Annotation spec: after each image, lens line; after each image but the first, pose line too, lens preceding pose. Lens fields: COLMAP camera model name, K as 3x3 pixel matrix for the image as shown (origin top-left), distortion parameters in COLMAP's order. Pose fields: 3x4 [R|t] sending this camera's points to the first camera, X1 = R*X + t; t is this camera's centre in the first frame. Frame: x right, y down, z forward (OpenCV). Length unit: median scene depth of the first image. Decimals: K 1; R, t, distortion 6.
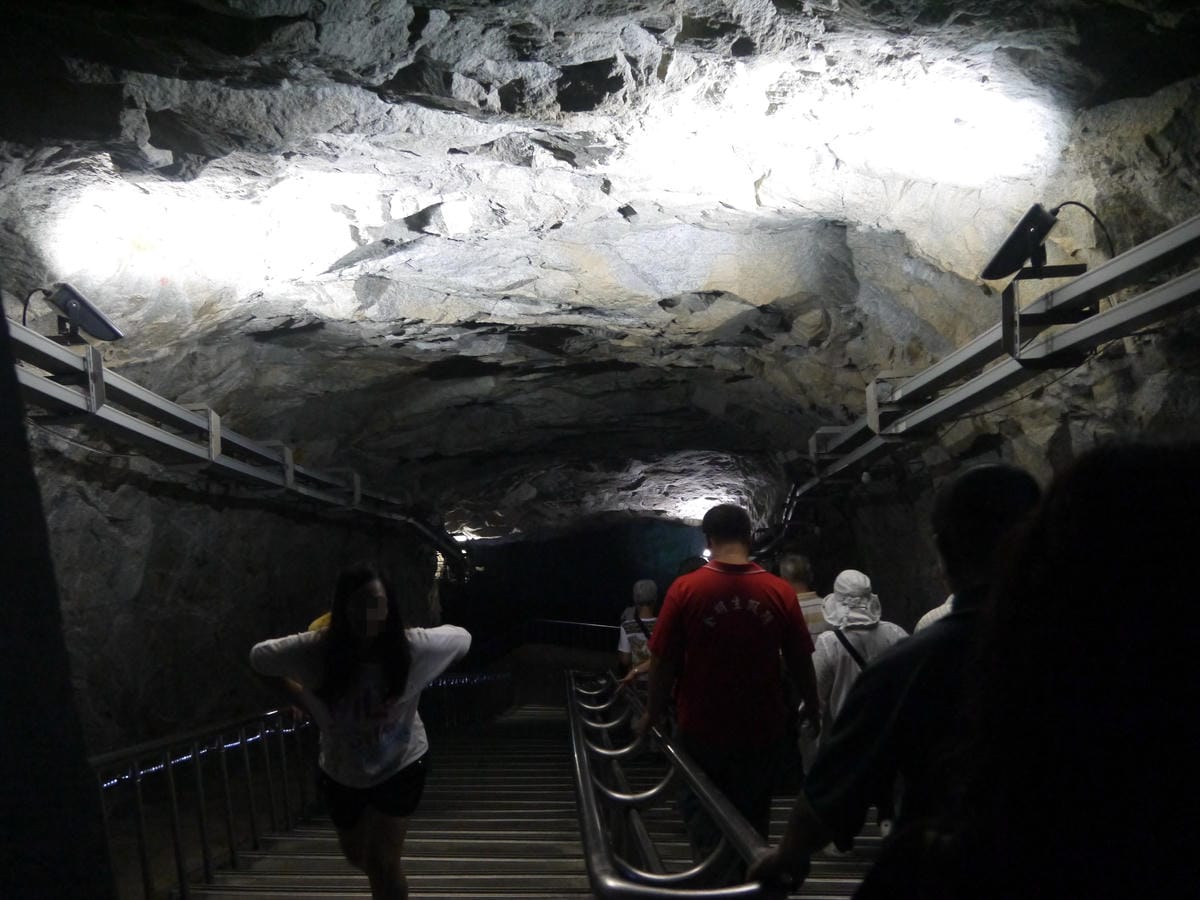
lens RADIAL K [[991.2, 0, 599.2], [0, 991.2, 449.9], [0, 0, 1]] dist [-0.013418, -0.006609]
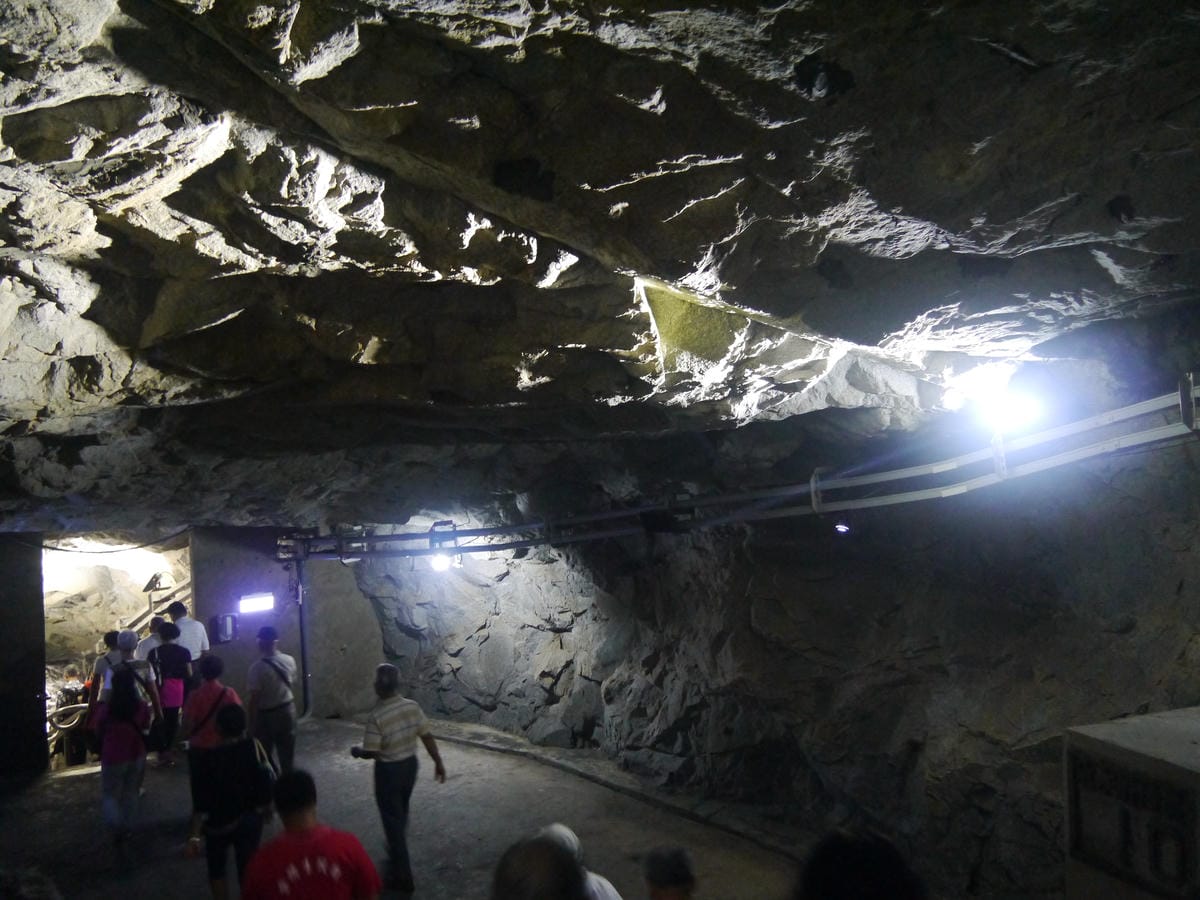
lens RADIAL K [[991.2, 0, 598.3], [0, 991.2, 449.9], [0, 0, 1]] dist [-0.013418, -0.006609]
pose [[0.779056, 0.013680, 0.626805, -0.378419], [0.120312, 0.977919, -0.170879, 0.090209], [-0.615302, 0.208536, 0.760208, -1.828885]]
